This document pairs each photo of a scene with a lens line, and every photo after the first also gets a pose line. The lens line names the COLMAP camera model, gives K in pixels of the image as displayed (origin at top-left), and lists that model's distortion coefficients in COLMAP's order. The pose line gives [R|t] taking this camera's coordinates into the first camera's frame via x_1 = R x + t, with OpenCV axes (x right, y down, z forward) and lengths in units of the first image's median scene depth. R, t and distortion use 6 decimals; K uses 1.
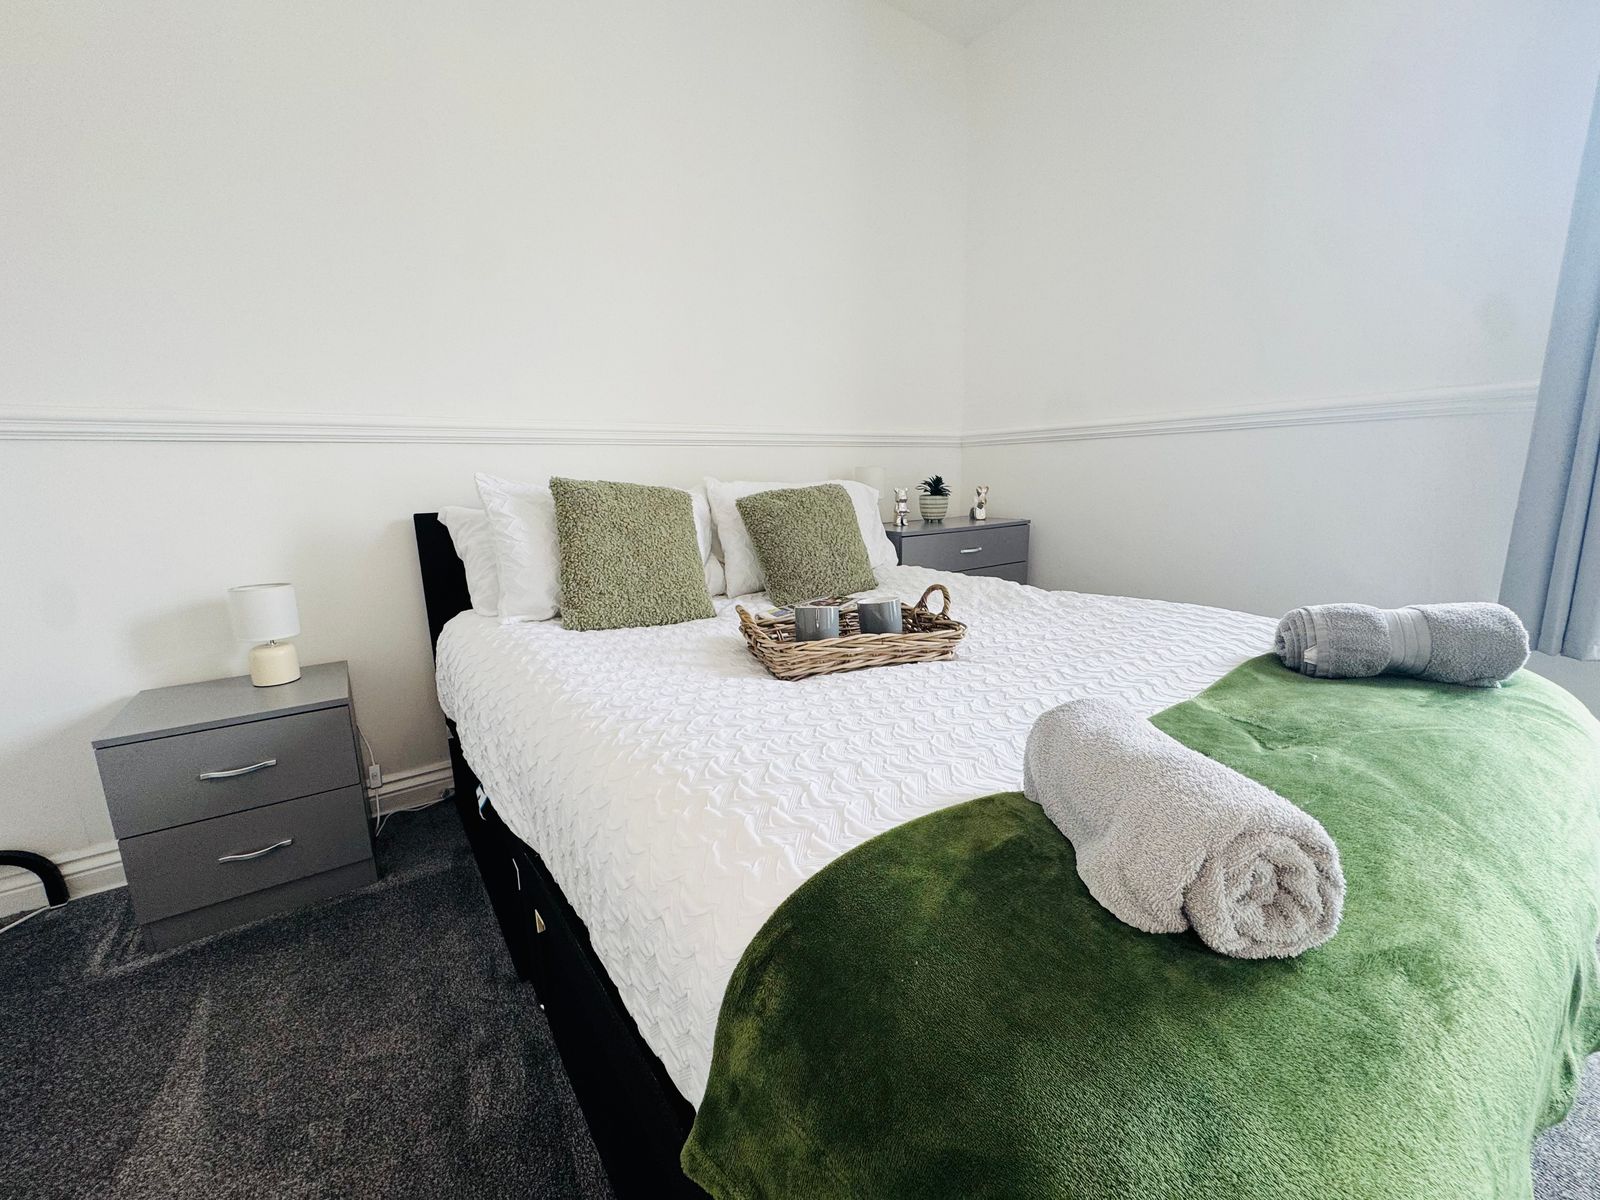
lens RADIAL K [[637.7, 0, 797.4], [0, 637.7, 600.4], [0, 0, 1]] dist [-0.002503, -0.000208]
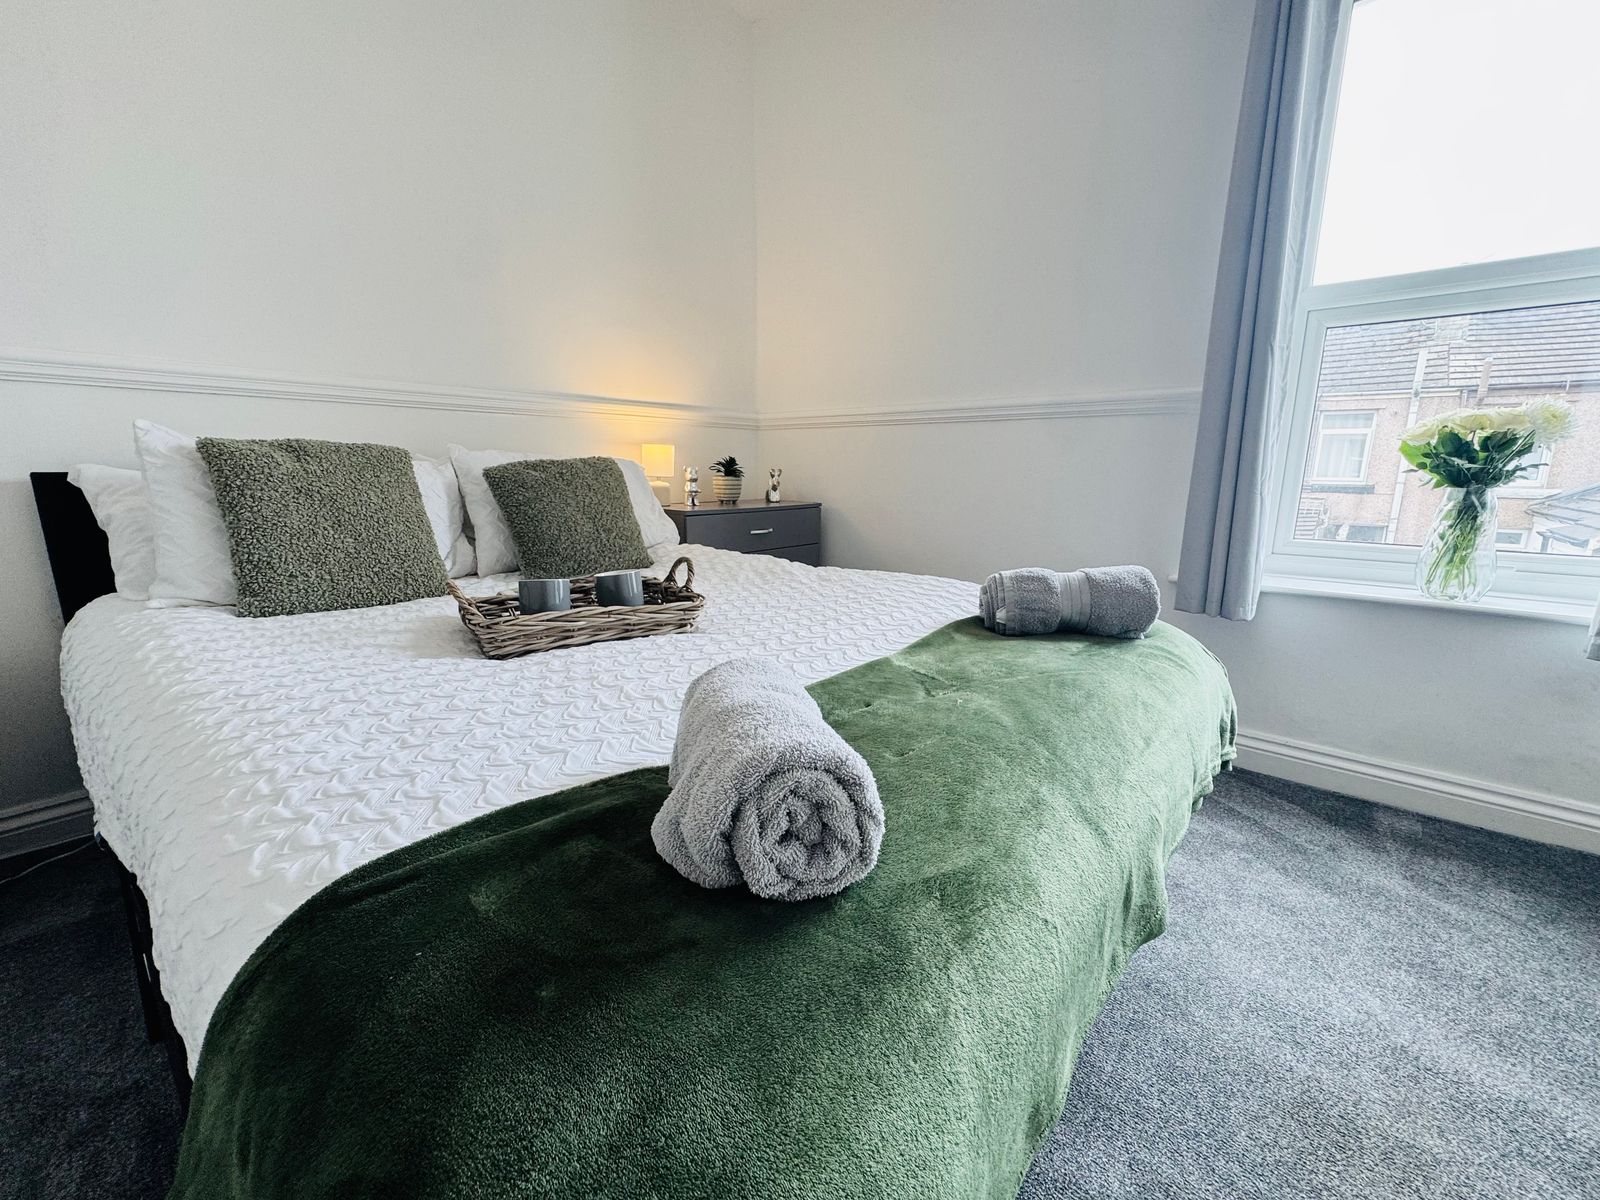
lens RADIAL K [[637.6, 0, 795.0], [0, 637.6, 582.9], [0, 0, 1]] dist [0.015232, -0.013290]
pose [[0.971982, -0.012112, 0.234743, 0.171640], [0.015094, 0.999827, -0.010913, 0.030750], [-0.234570, 0.014150, 0.971996, 0.015664]]
